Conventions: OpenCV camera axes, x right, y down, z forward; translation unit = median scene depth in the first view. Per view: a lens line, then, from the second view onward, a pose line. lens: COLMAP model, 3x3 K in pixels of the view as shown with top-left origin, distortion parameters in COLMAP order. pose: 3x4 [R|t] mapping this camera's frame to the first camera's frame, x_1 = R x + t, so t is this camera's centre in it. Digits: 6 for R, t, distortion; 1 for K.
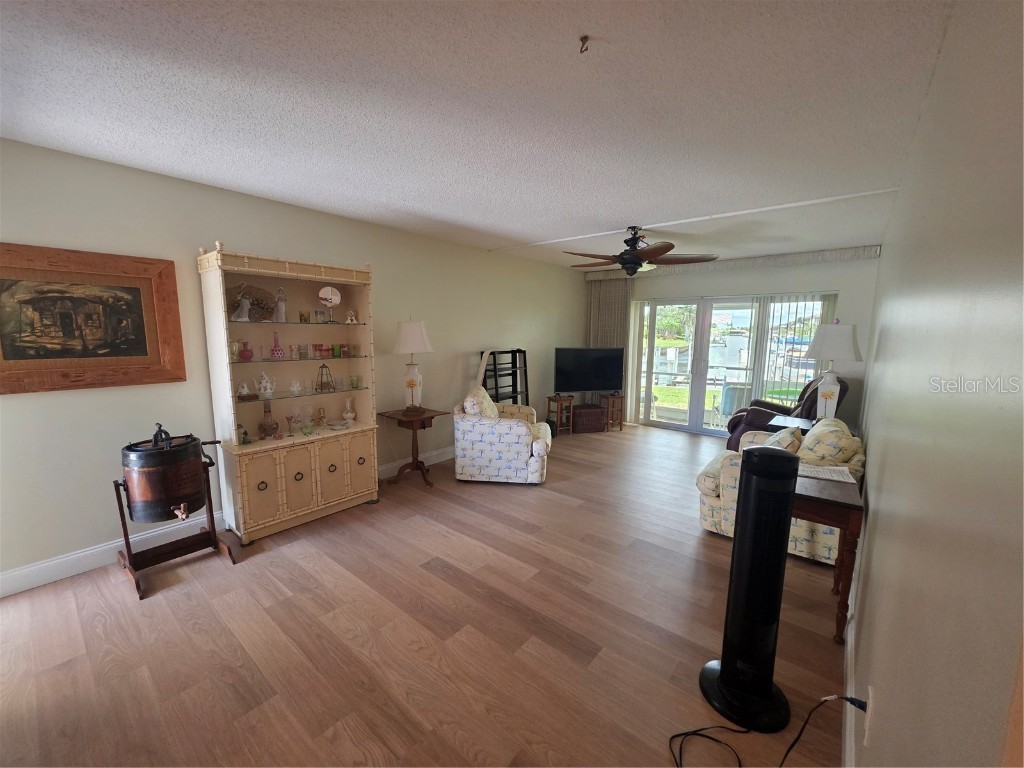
lens RADIAL K [[411.2, 0, 513.3], [0, 411.2, 388.6], [0, 0, 1]] dist [0.000318, -0.000164]
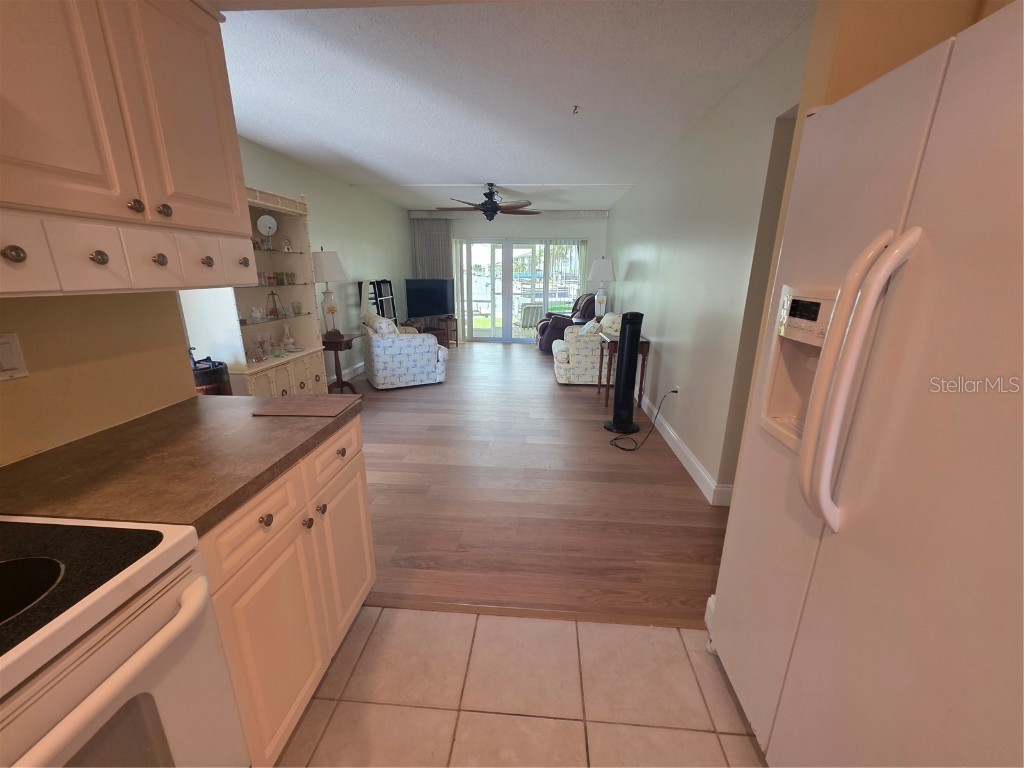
lens RADIAL K [[411.2, 0, 513.3], [0, 411.2, 388.6], [0, 0, 1]] dist [0.000318, -0.000164]
pose [[0.816693, -0.159069, 0.554715, -0.498942], [0.077875, 0.982845, 0.167185, 0.049893], [-0.571793, -0.093341, 0.815070, -0.209213]]
